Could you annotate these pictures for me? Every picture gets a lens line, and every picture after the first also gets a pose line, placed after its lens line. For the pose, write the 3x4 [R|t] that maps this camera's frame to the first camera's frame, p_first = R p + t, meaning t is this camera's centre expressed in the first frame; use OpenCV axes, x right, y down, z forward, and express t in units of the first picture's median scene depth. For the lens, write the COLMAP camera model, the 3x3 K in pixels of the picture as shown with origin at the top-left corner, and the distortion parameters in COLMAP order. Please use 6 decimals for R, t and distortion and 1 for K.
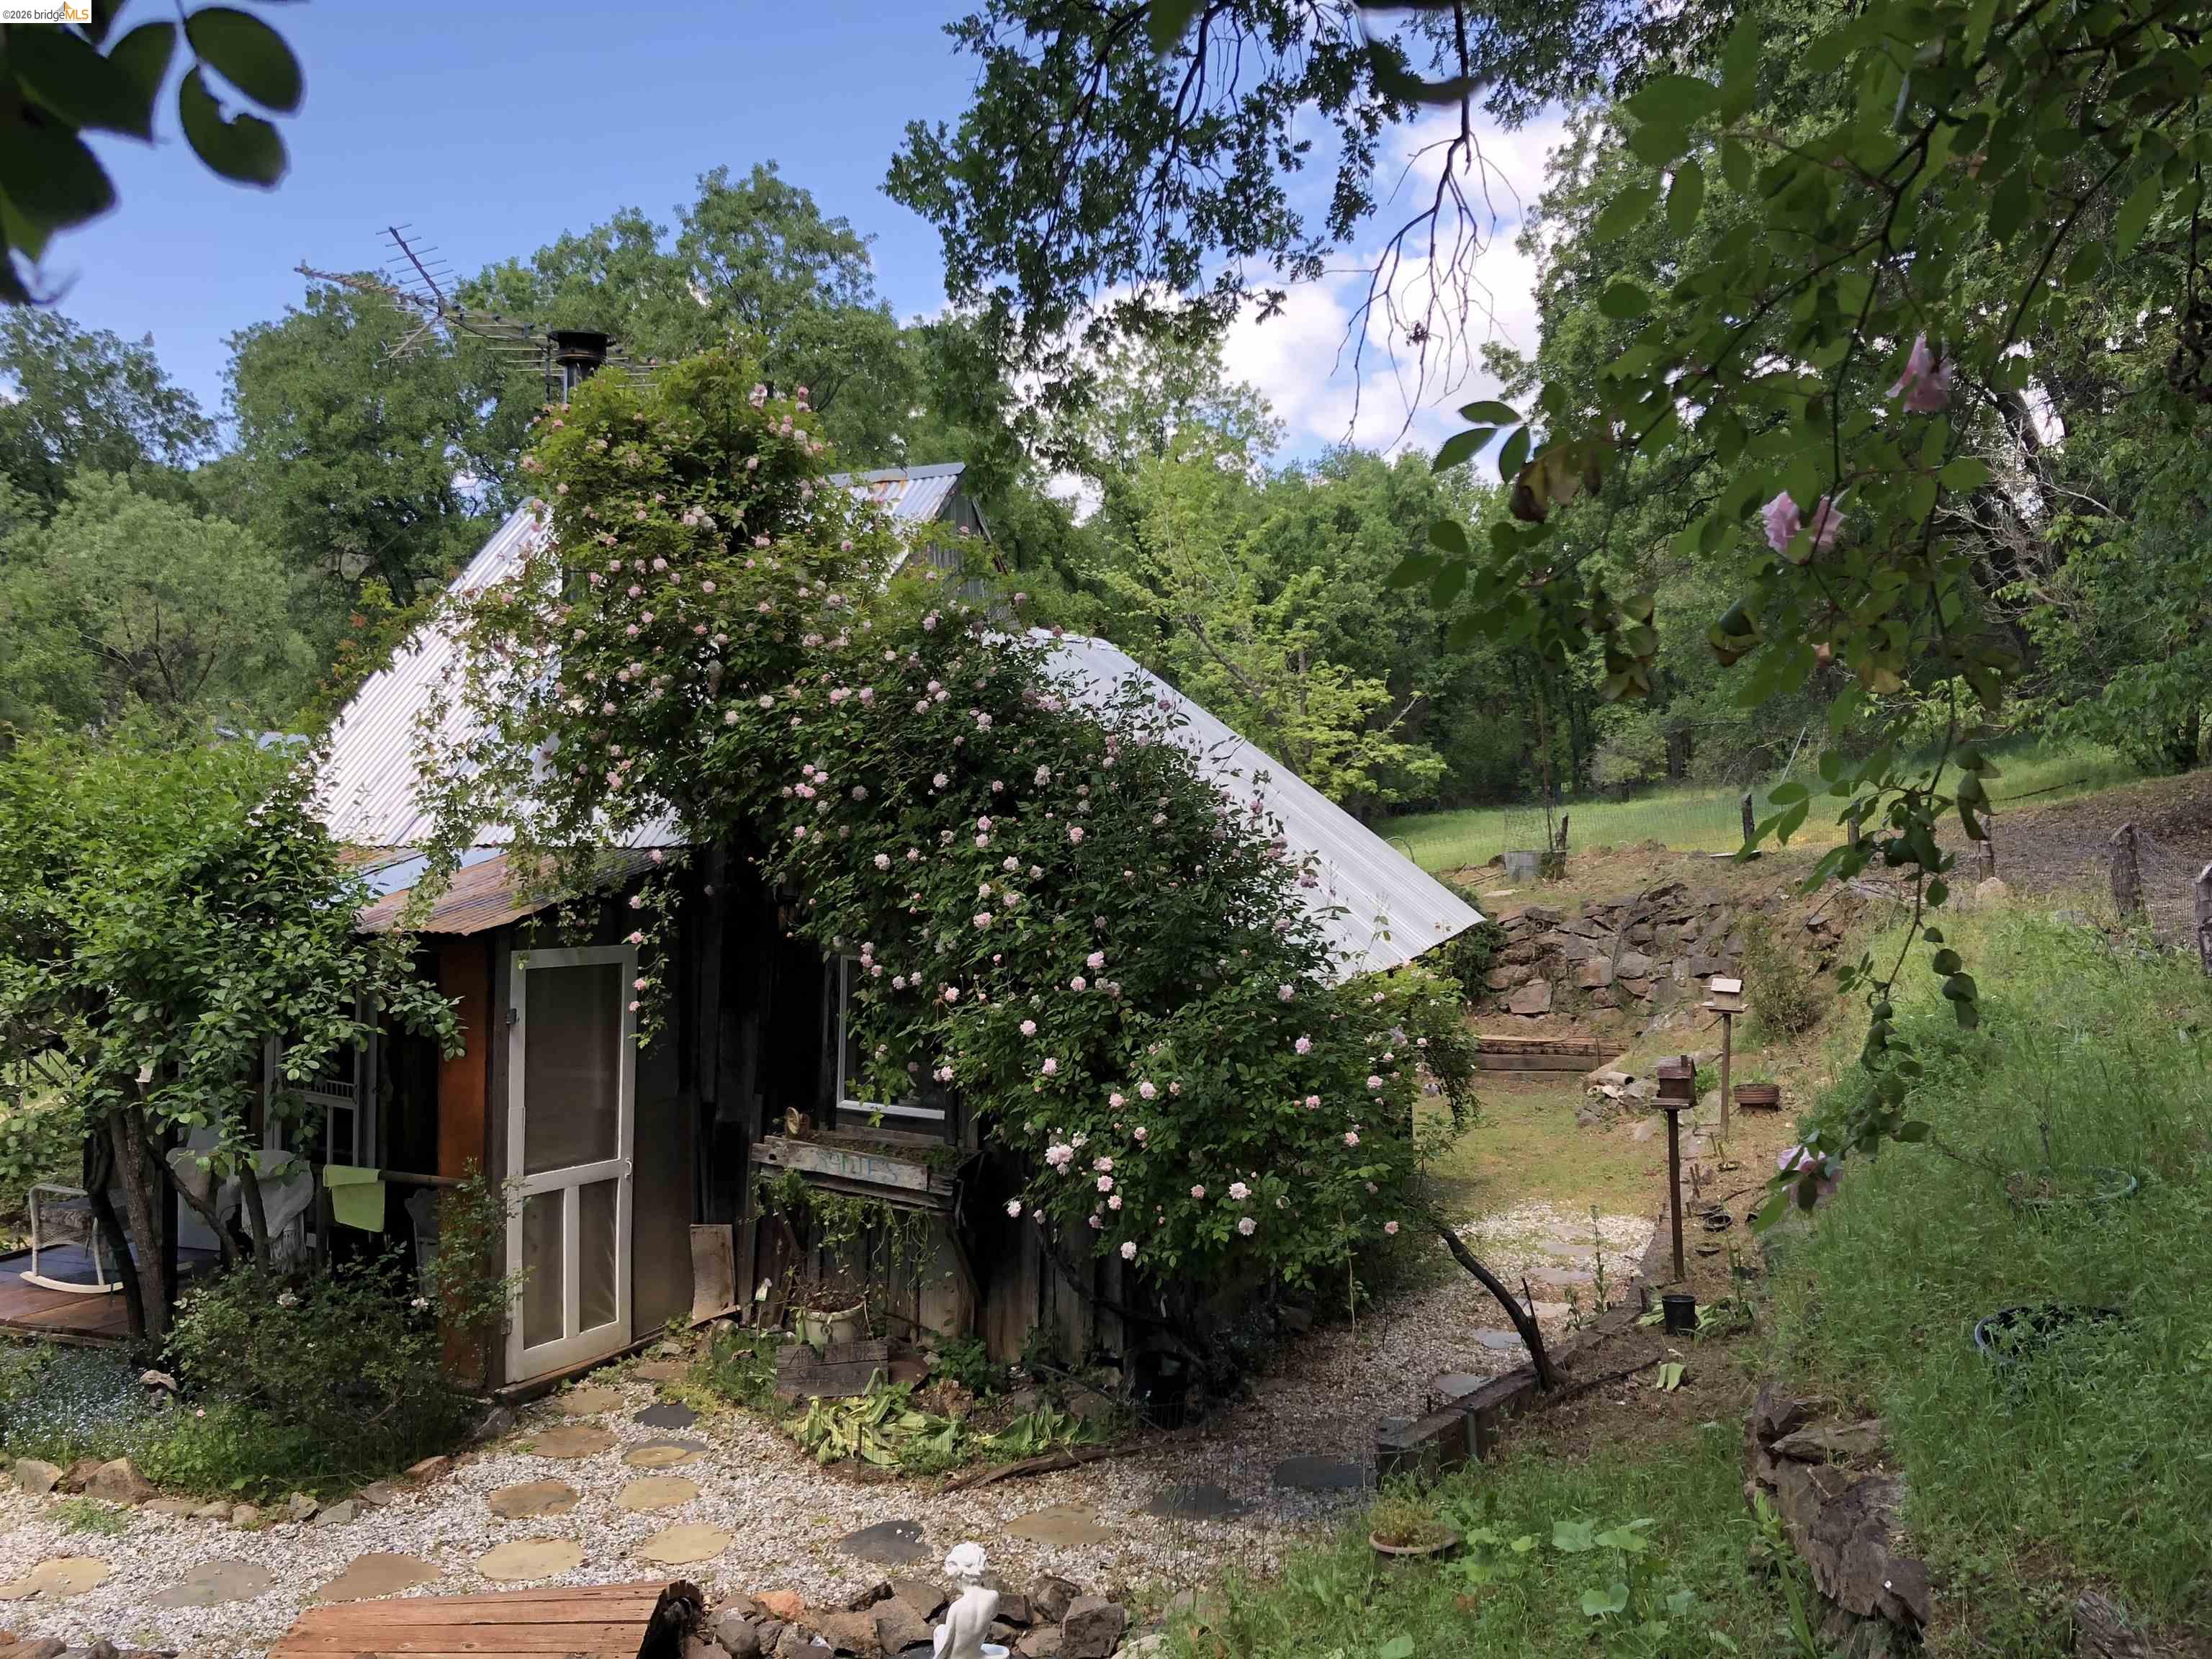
lens RADIAL K [[1976.4, 0, 1106.0], [0, 1976.4, 829.5], [0, 0, 1]] dist [0.105858, -0.005853]
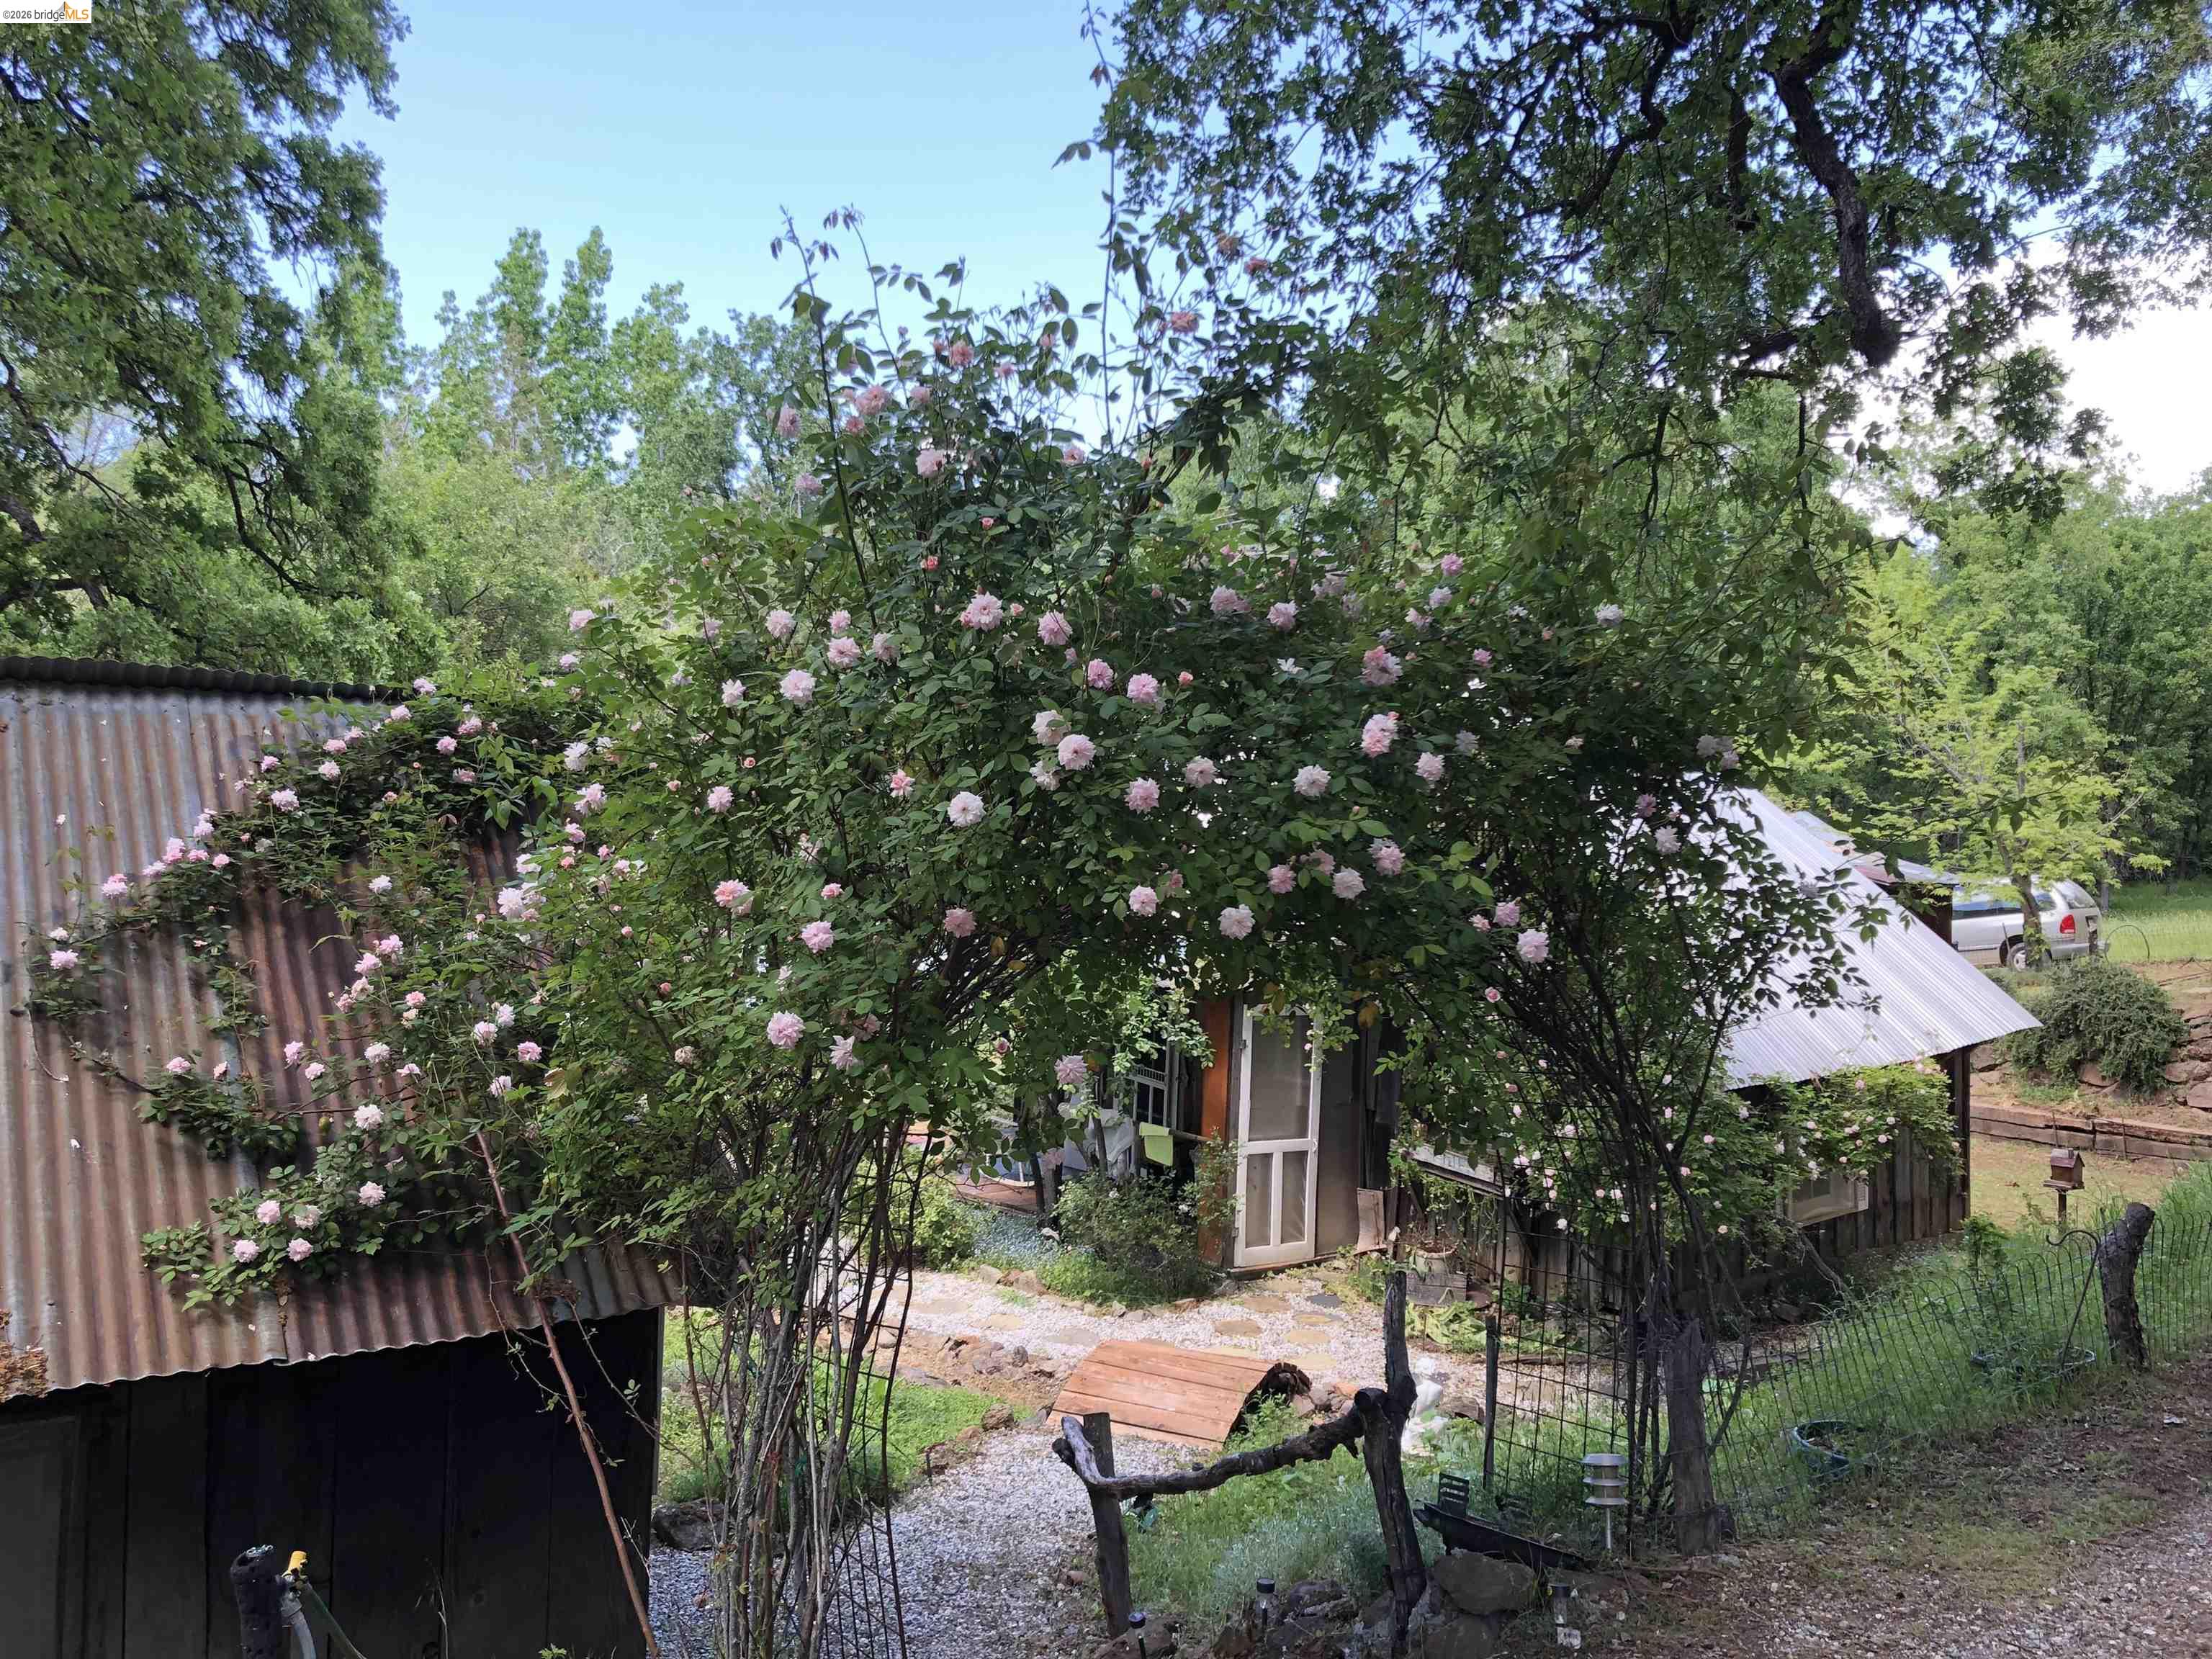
lens RADIAL K [[1976.4, 0, 1106.0], [0, 1976.4, 829.5], [0, 0, 1]] dist [0.105858, -0.005853]
pose [[0.912115, 0.040417, -0.407937, 0.246566], [-0.040972, 0.999133, 0.007379, -0.086563], [0.407881, 0.009984, 0.912980, -0.513780]]
